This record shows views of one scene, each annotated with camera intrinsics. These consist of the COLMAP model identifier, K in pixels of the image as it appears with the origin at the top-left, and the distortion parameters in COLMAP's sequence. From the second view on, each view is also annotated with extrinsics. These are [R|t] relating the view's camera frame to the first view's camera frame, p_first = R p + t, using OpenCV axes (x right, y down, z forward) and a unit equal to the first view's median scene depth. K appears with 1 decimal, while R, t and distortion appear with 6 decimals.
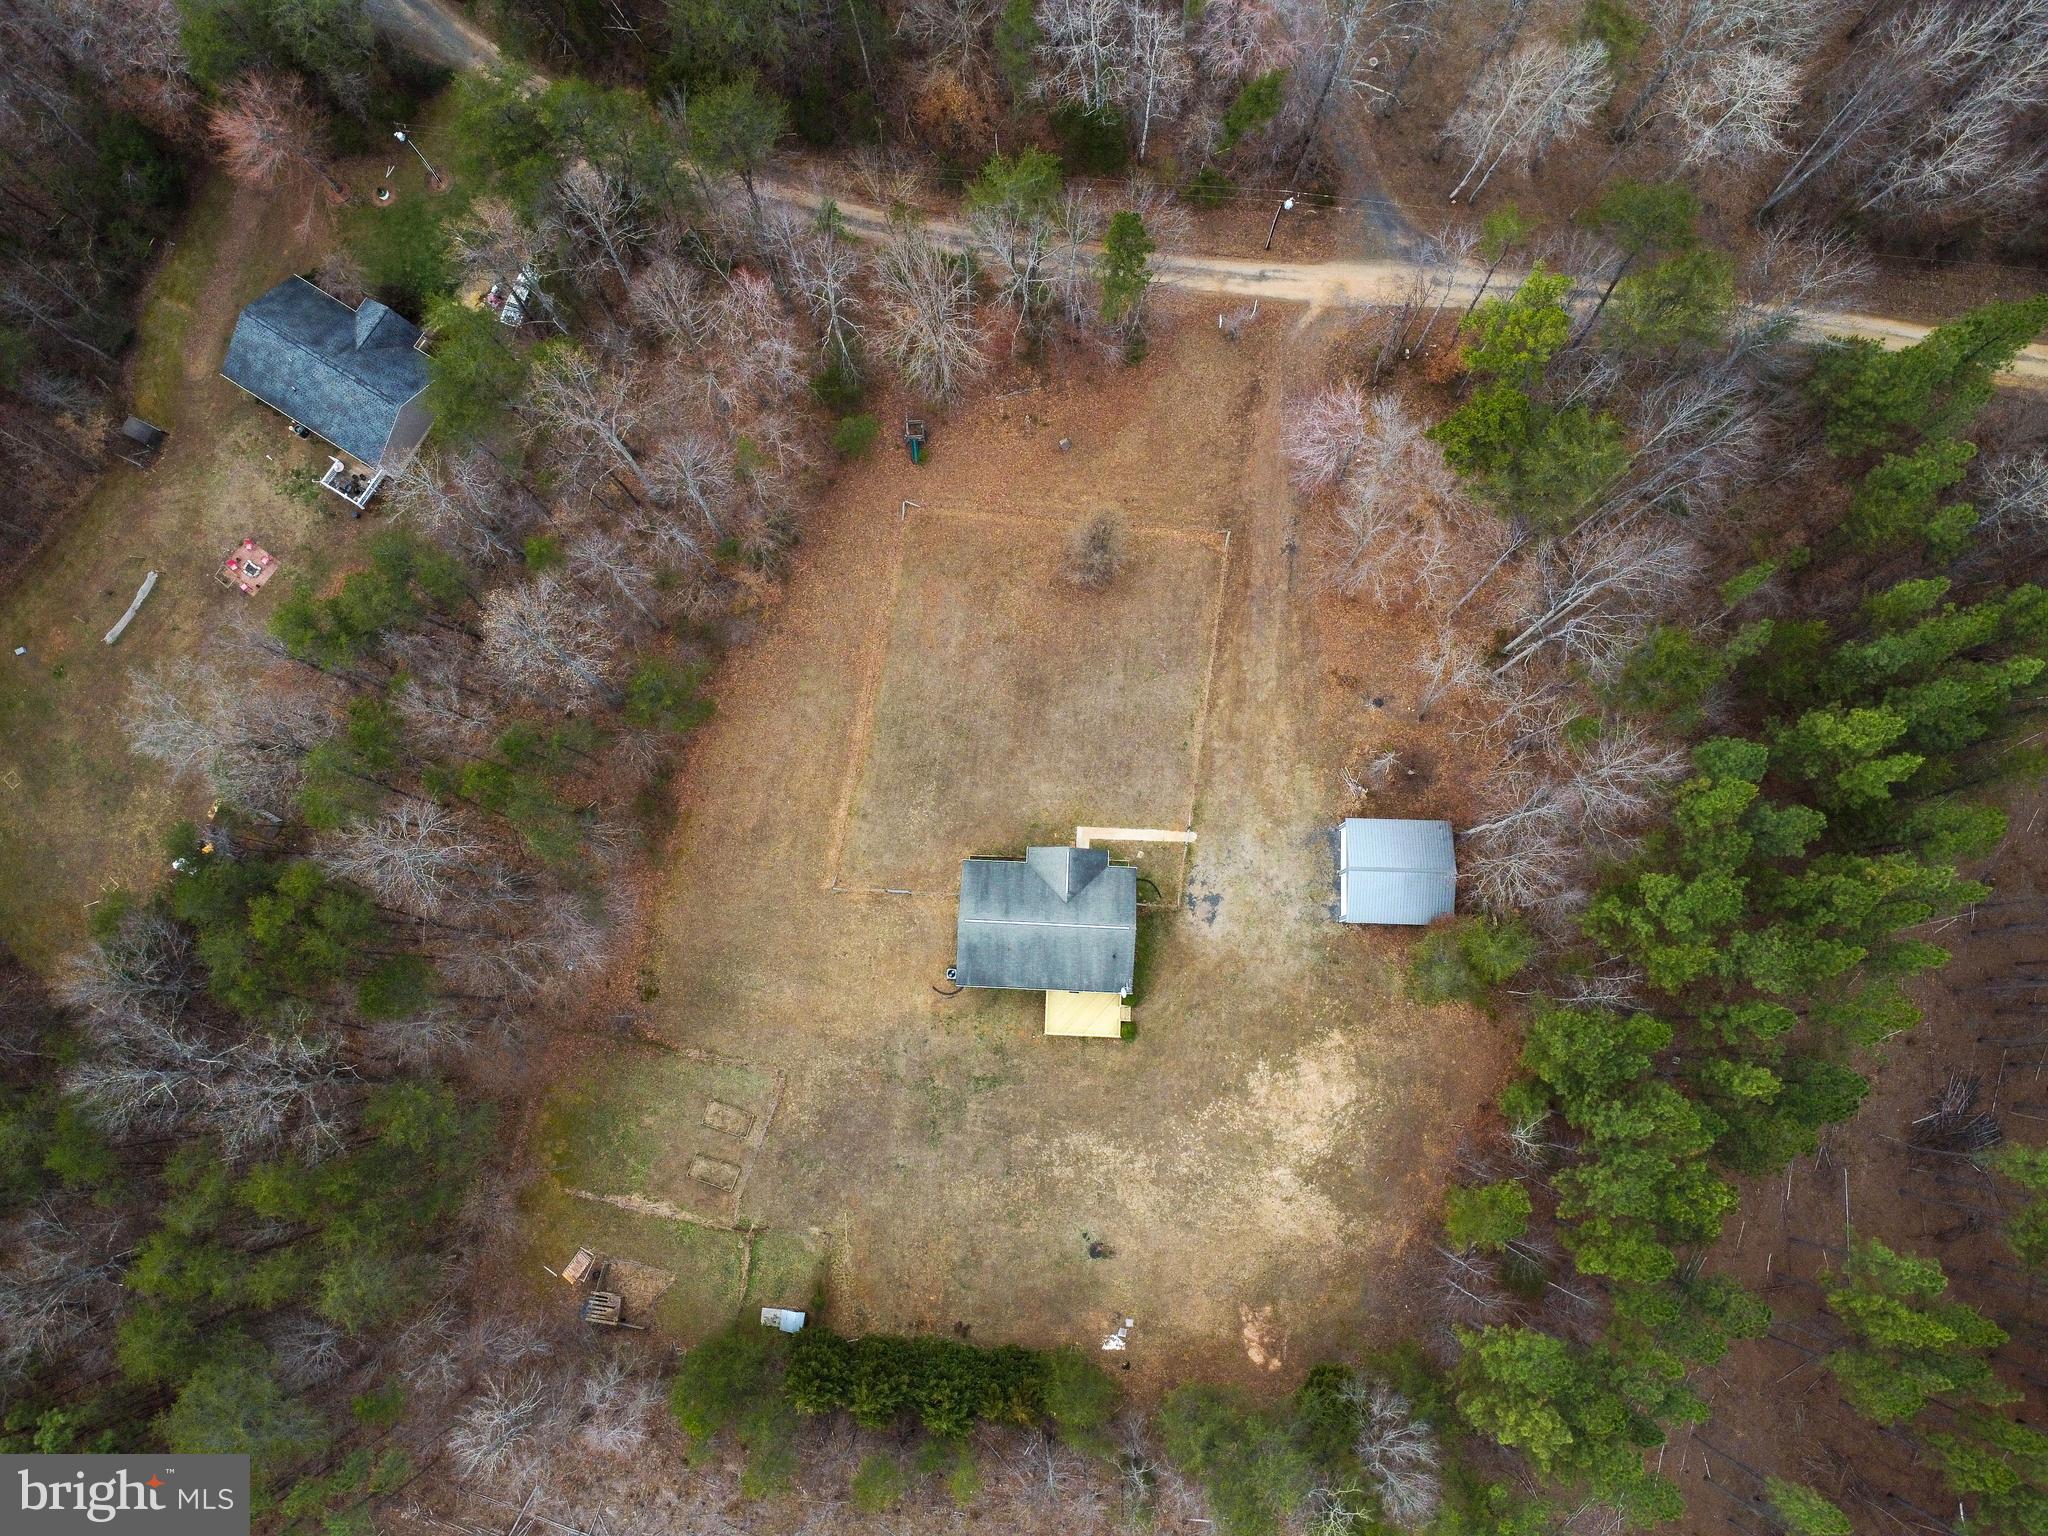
lens RADIAL K [[1524.7, 0, 1019.6], [0, 1524.7, 765.6], [0, 0, 1]] dist [0.008956, 0.002229]
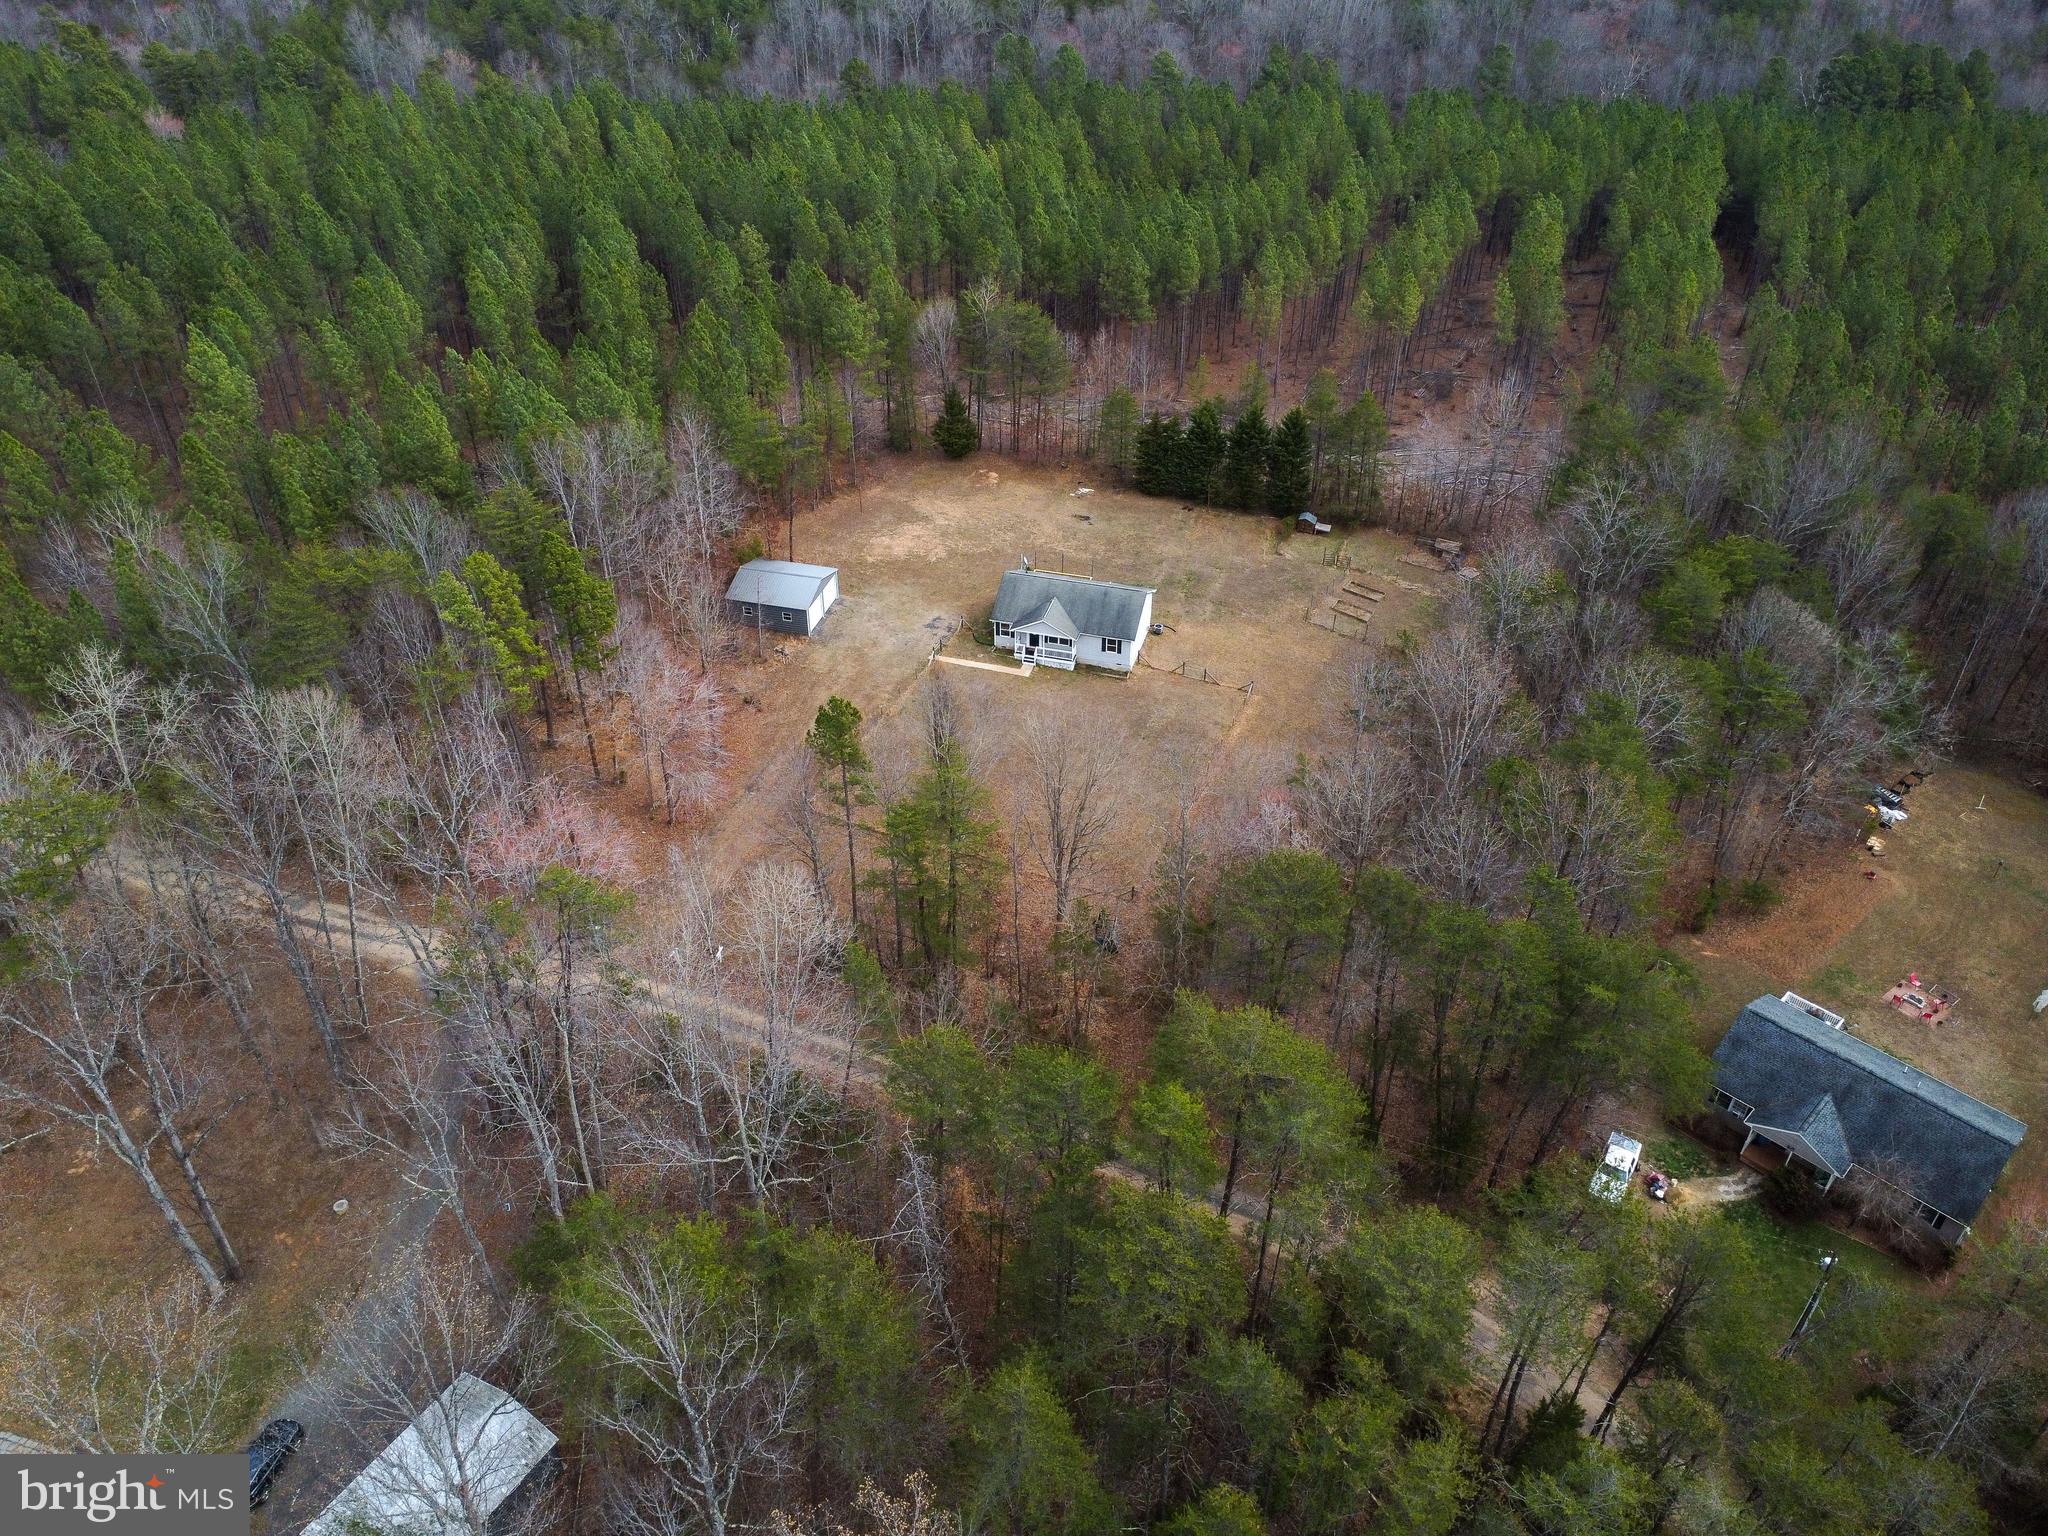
lens RADIAL K [[1524.7, 0, 1019.1], [0, 1524.7, 766.4], [0, 0, 1]] dist [0.008956, 0.002229]
pose [[-0.973172, -0.131574, 0.188744, -0.180405], [0.227716, -0.433534, 0.871891, -0.990034], [-0.032891, 0.891480, 0.451865, 0.562378]]
